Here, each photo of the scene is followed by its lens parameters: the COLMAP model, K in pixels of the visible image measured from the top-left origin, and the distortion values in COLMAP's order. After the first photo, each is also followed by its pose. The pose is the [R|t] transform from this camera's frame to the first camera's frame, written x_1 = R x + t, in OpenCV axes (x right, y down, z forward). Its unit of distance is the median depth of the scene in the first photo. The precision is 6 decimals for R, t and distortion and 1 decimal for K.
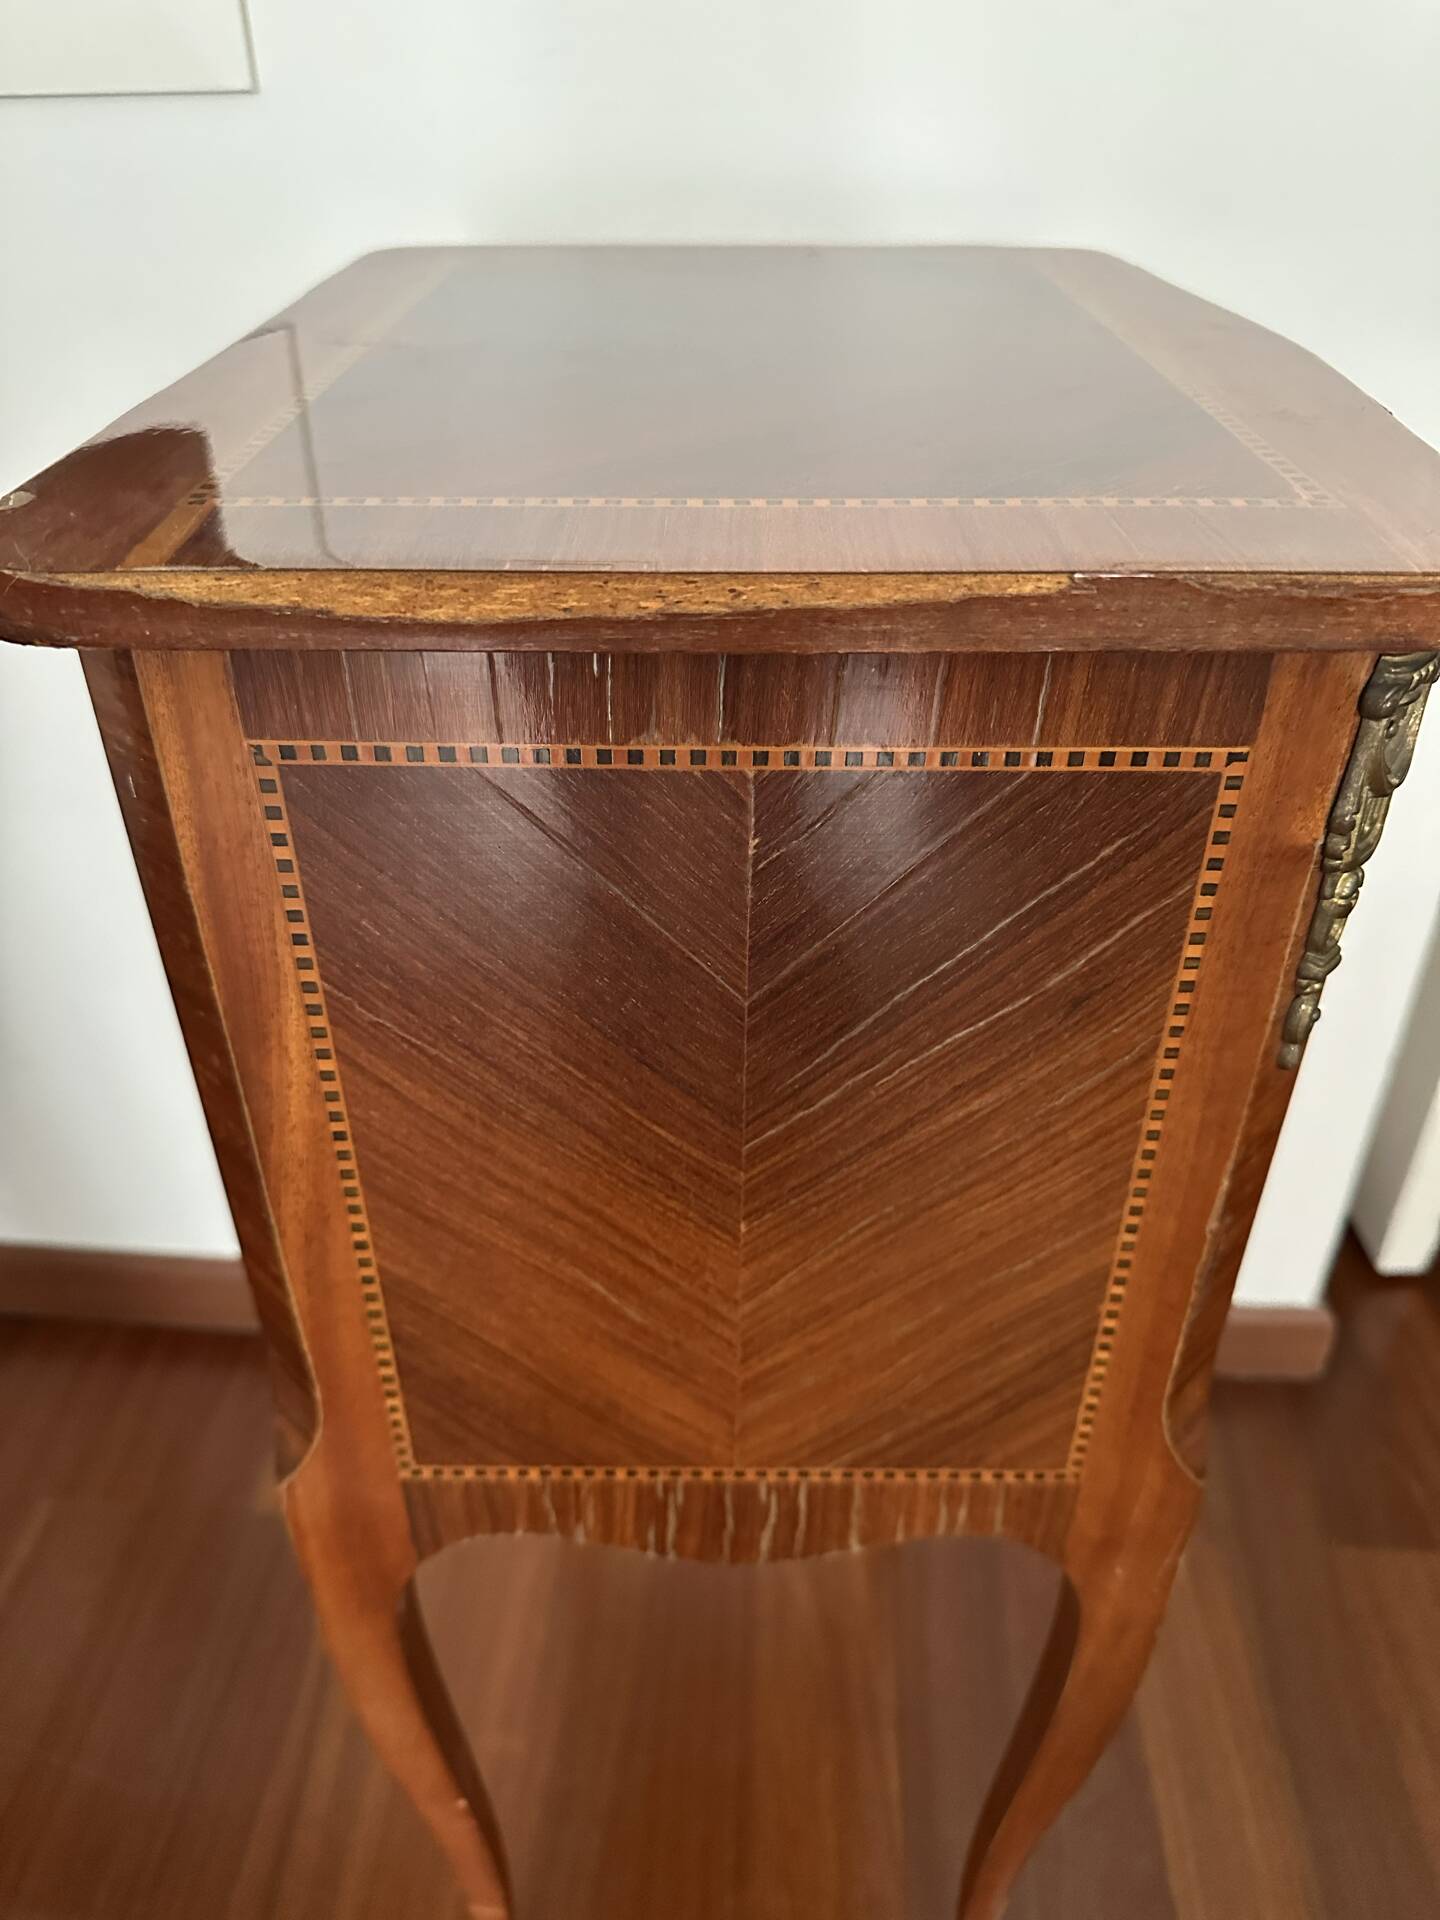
lens RADIAL K [[1328.4, 0, 726.7], [0, 1328.4, 968.3], [0, 0, 1]] dist [0.152995, -0.259634]
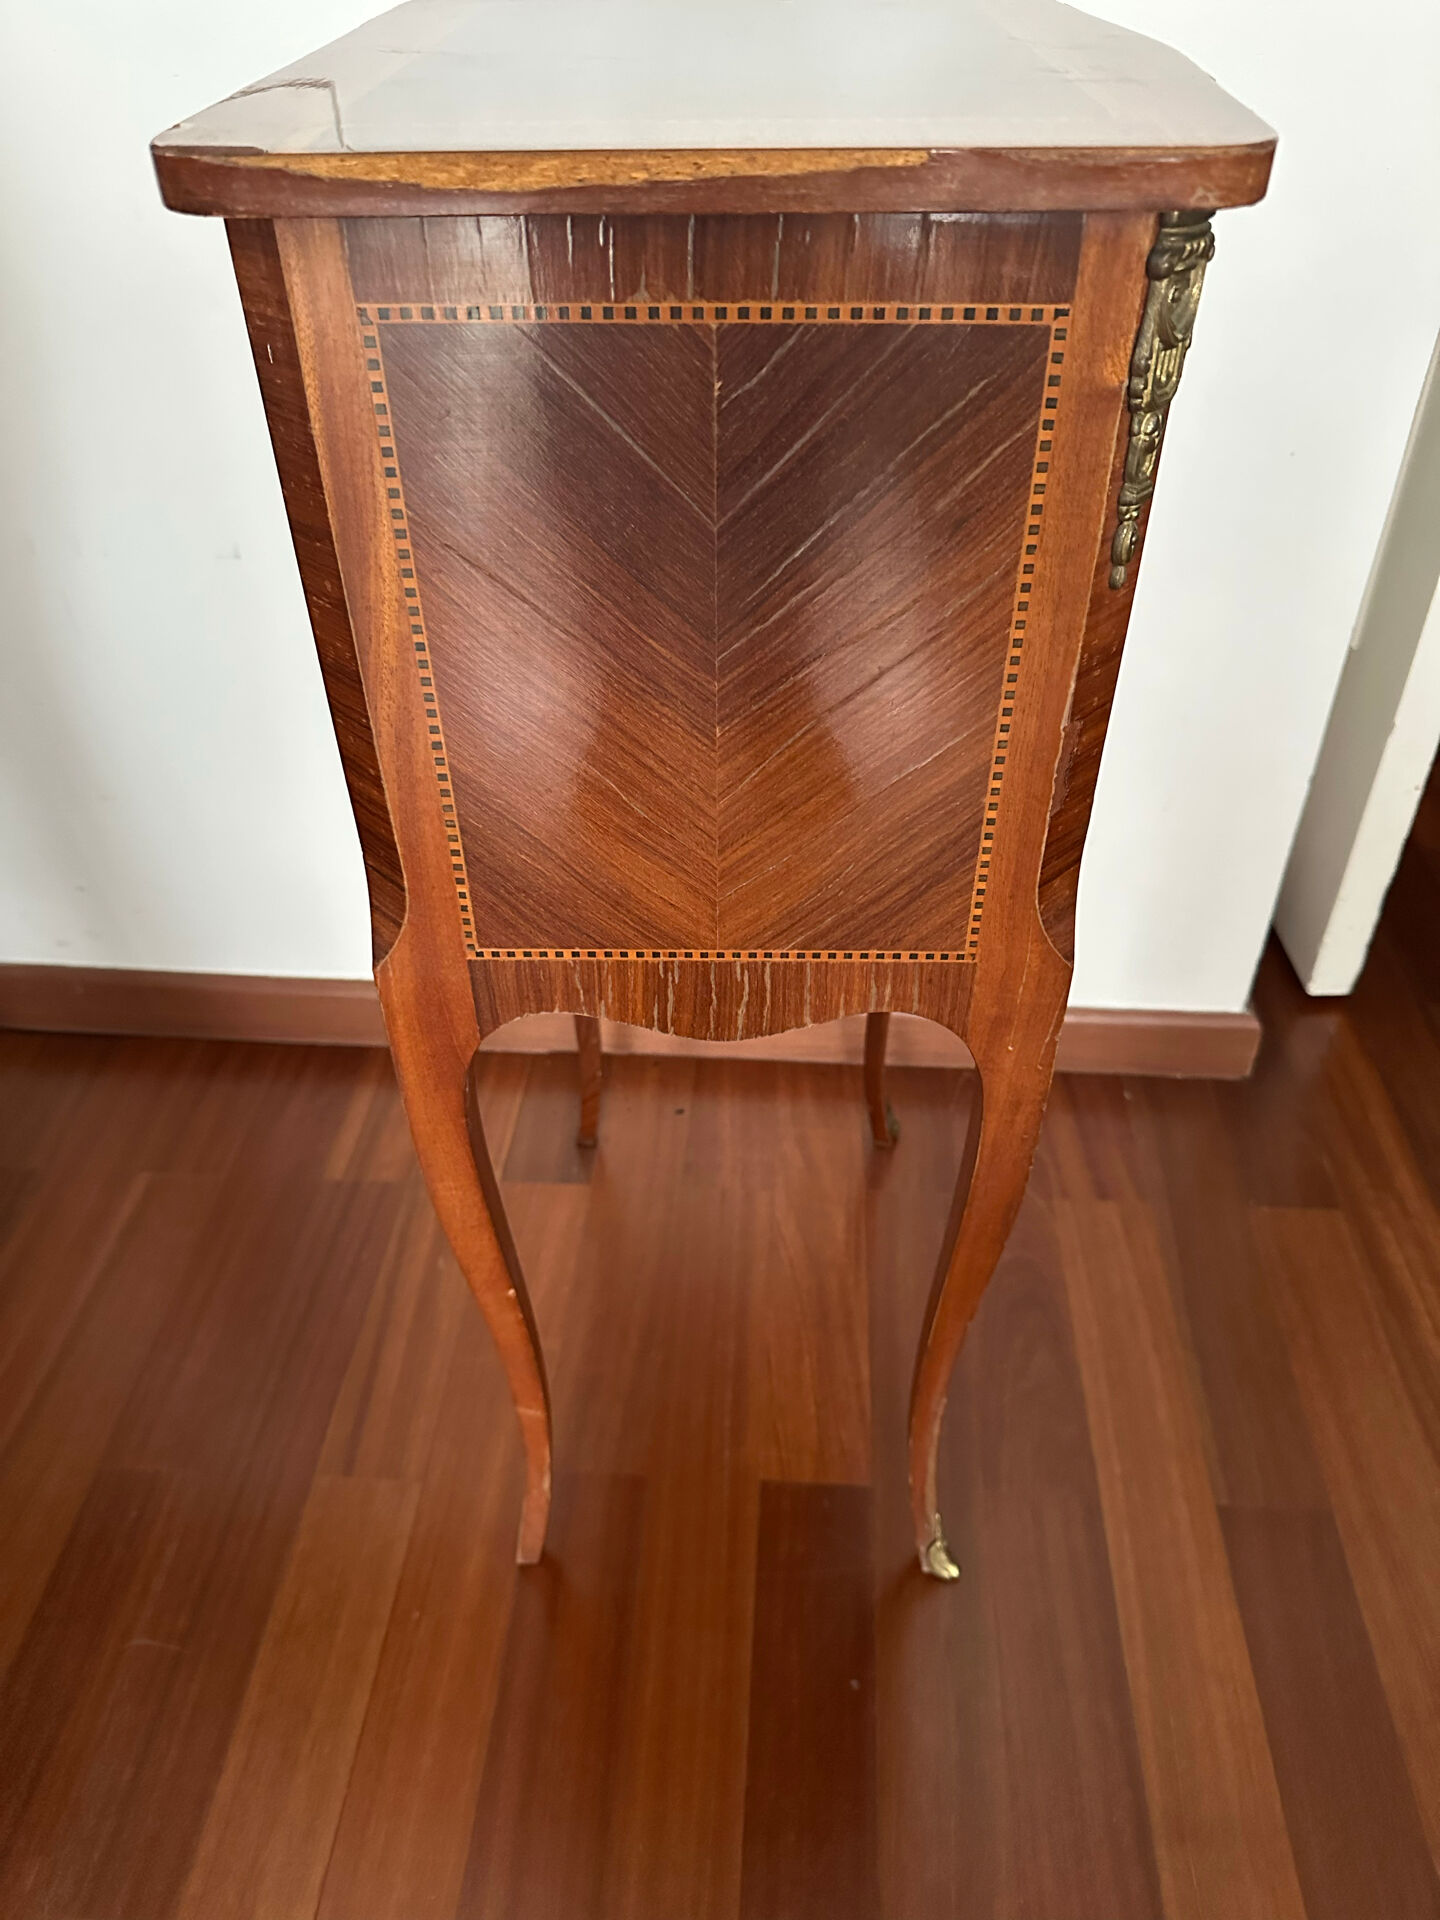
lens RADIAL K [[1328.4, 0, 726.7], [0, 1328.4, 968.3], [0, 0, 1]] dist [0.152995, -0.259634]
pose [[0.999904, -0.002062, -0.013706, 0.042279], [0.003184, 0.996594, 0.082404, 0.346517], [0.013490, -0.082439, 0.996505, -0.394396]]
